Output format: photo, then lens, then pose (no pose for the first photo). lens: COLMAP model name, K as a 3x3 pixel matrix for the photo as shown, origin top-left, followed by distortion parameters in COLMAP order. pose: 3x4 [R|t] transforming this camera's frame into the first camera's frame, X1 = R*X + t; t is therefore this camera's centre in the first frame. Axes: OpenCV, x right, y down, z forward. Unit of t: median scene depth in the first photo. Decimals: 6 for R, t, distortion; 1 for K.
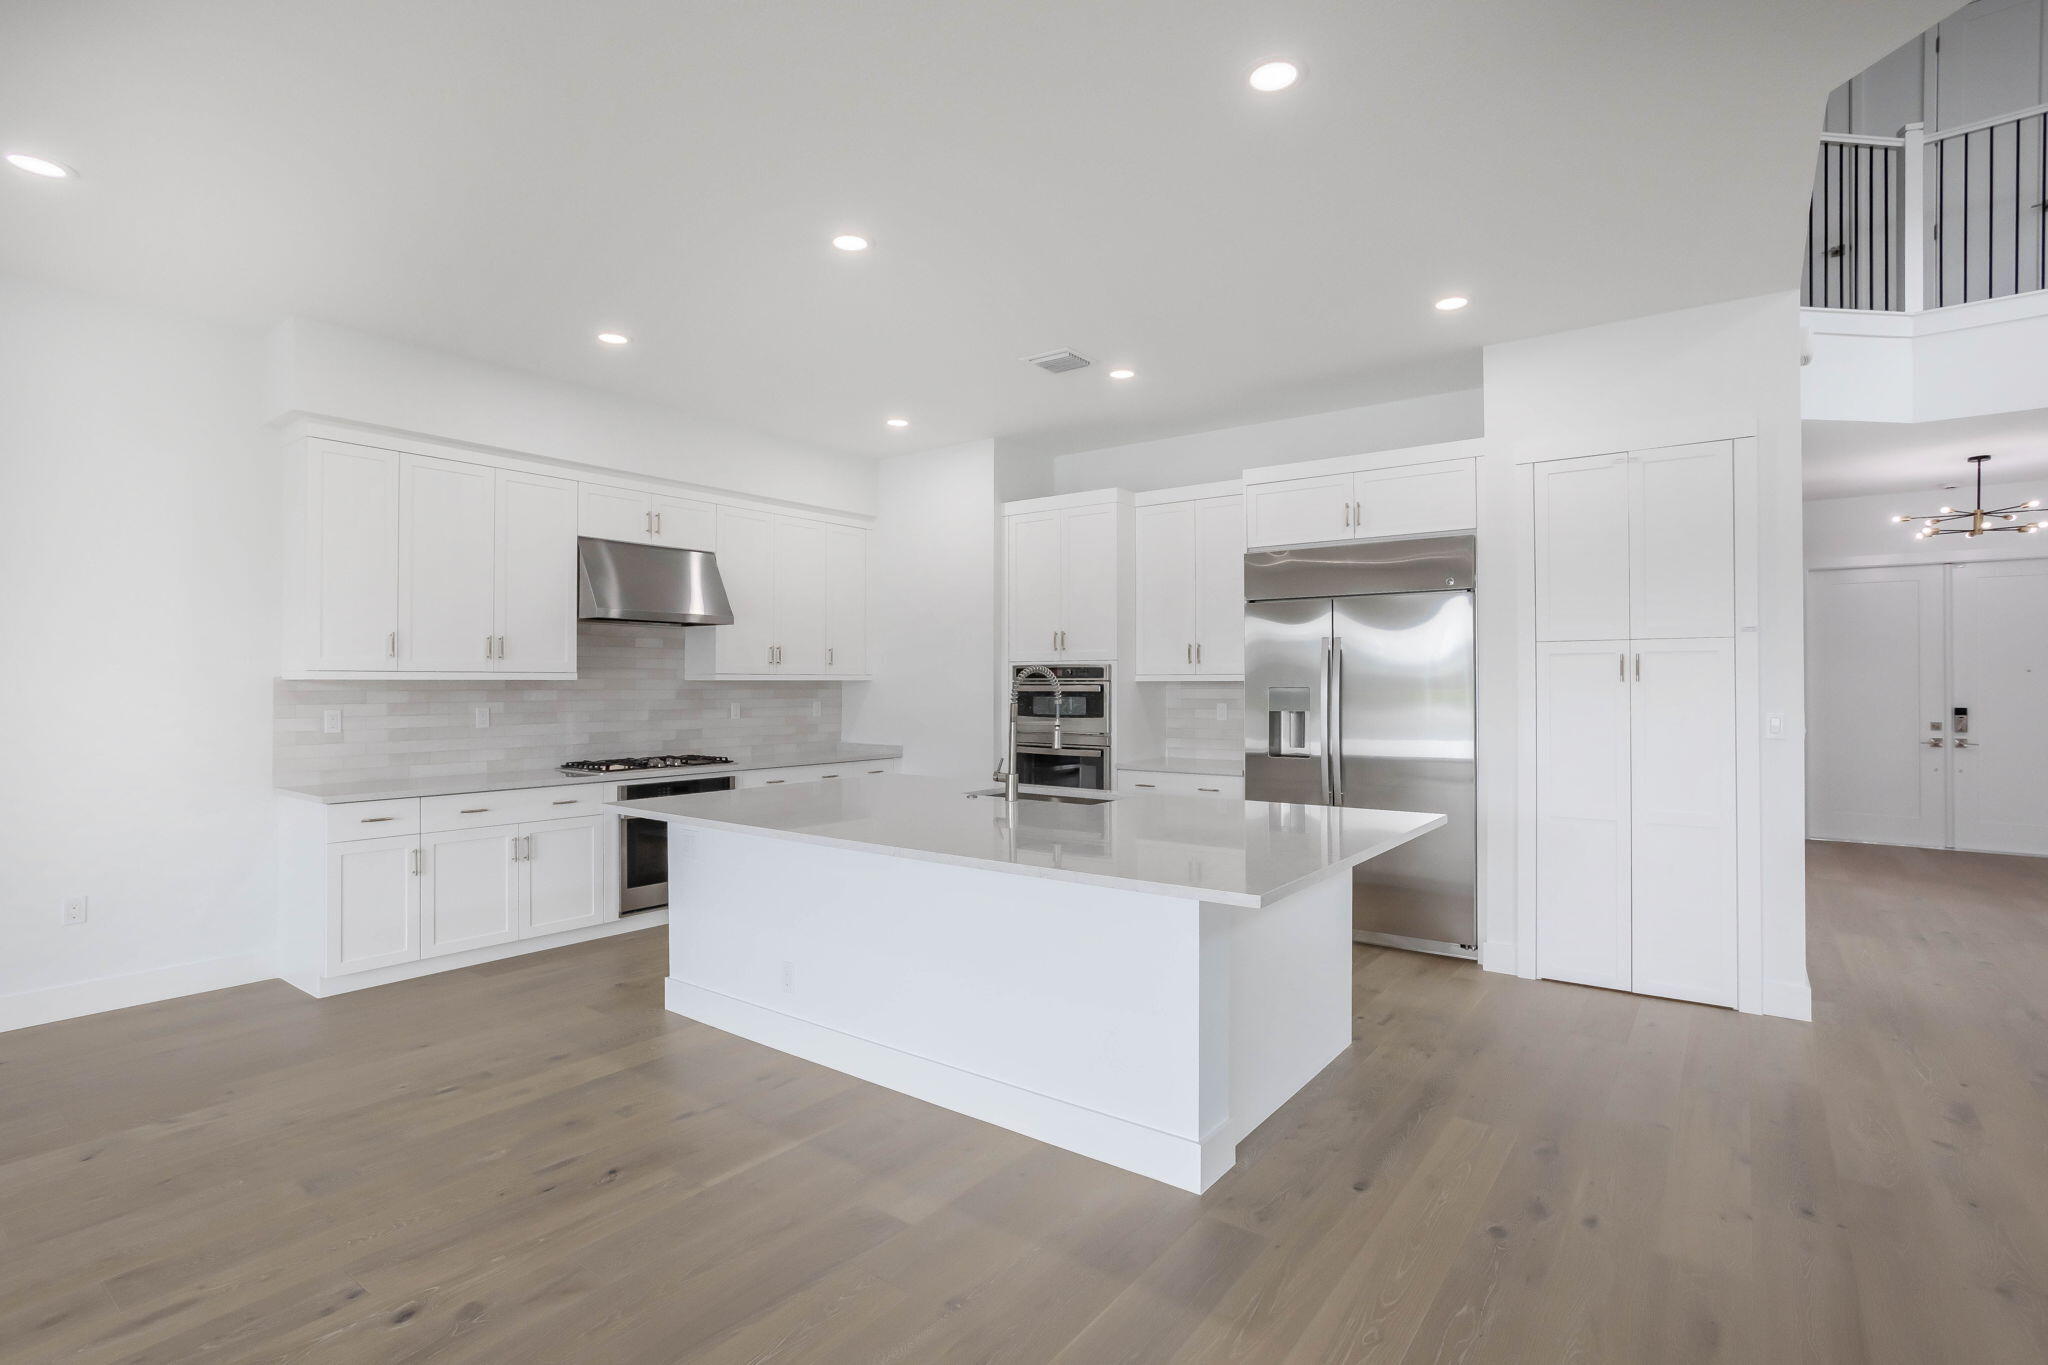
lens RADIAL K [[981.6, 0, 1015.1], [0, 981.6, 669.8], [0, 0, 1]] dist [-0.047202, 0.030574]
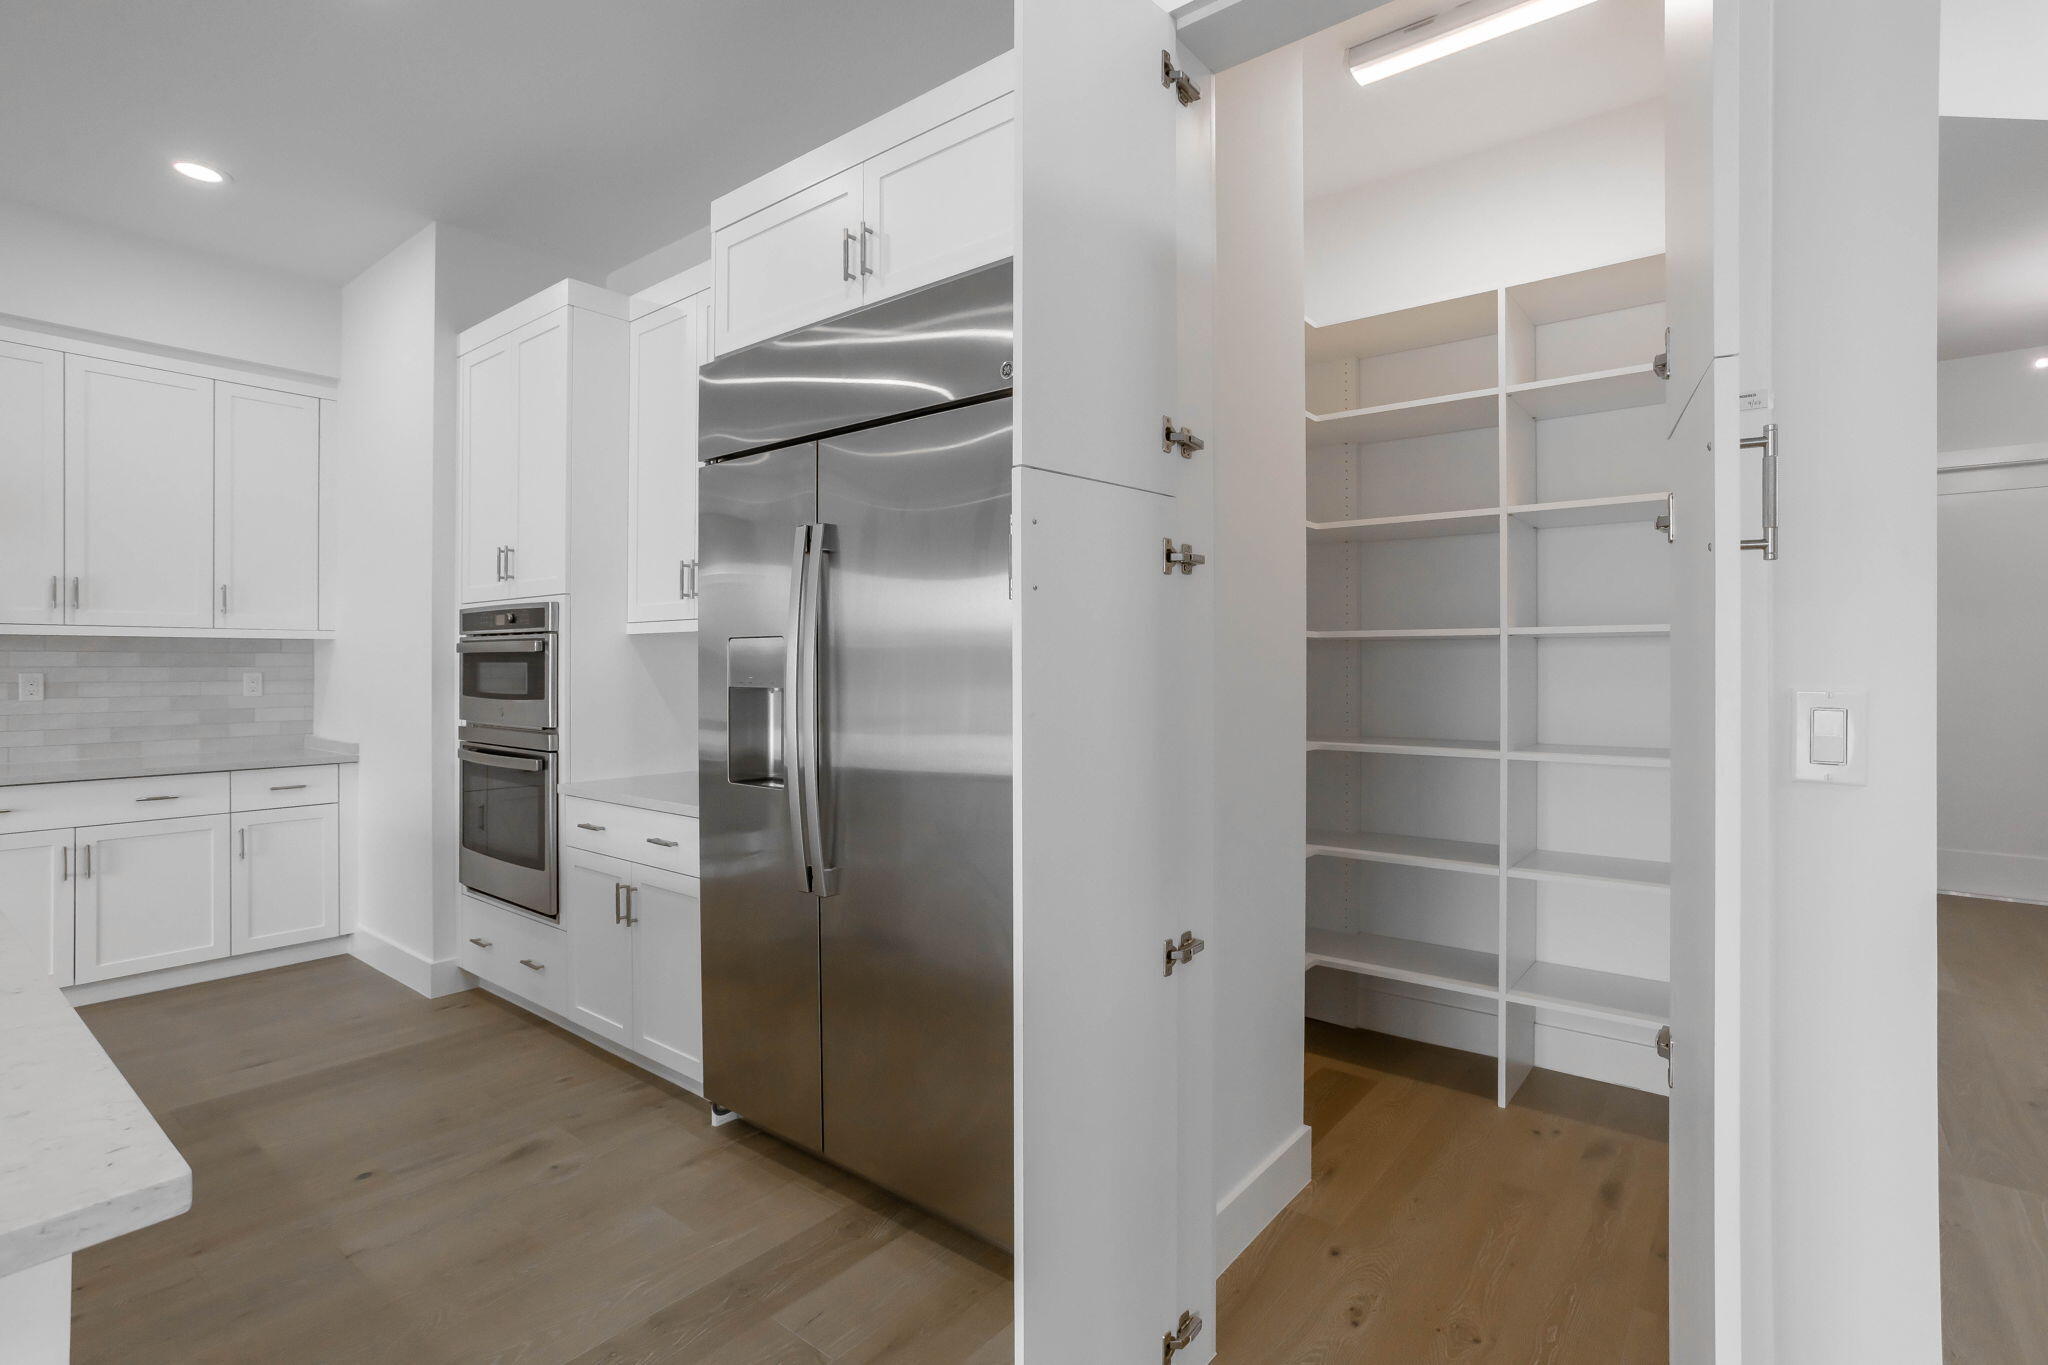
lens RADIAL K [[981.6, 0, 1015.1], [0, 981.6, 669.8], [0, 0, 1]] dist [-0.047202, 0.030574]
pose [[0.999606, 0.001887, -0.027988, 0.357896], [-0.001402, 0.999849, 0.017340, 0.021914], [0.028017, -0.017294, 0.999458, 0.454995]]
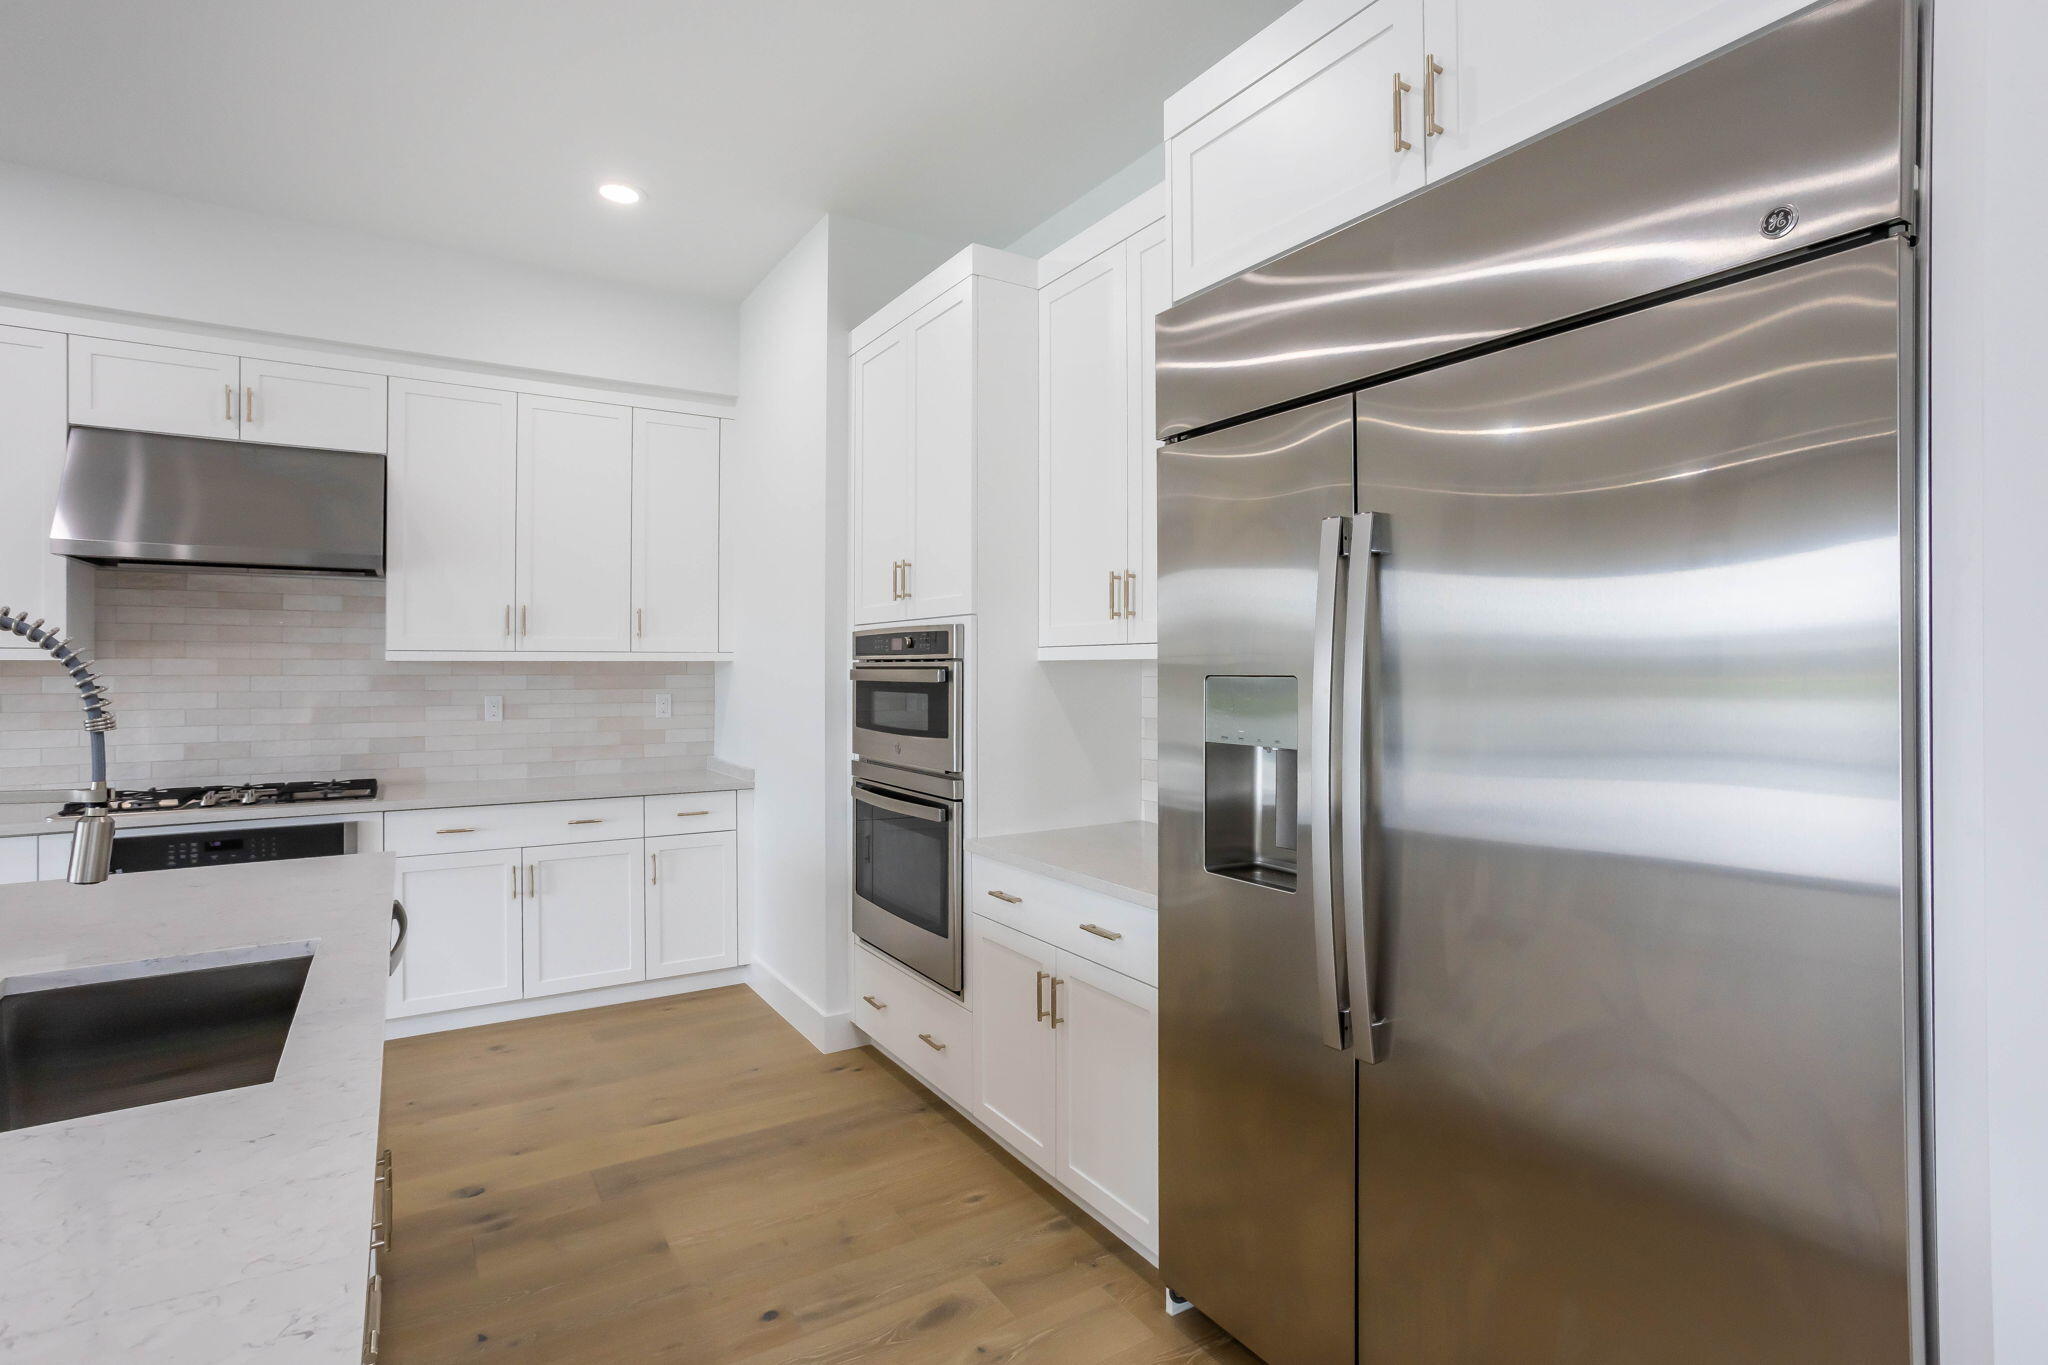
lens RADIAL K [[981.6, 0, 1015.1], [0, 981.6, 669.8], [0, 0, 1]] dist [-0.047202, 0.030574]
pose [[0.937350, 0.000886, -0.348389, 0.275567], [0.004513, 0.999882, 0.014684, 0.009123], [0.348361, -0.015336, 0.937235, 0.559459]]
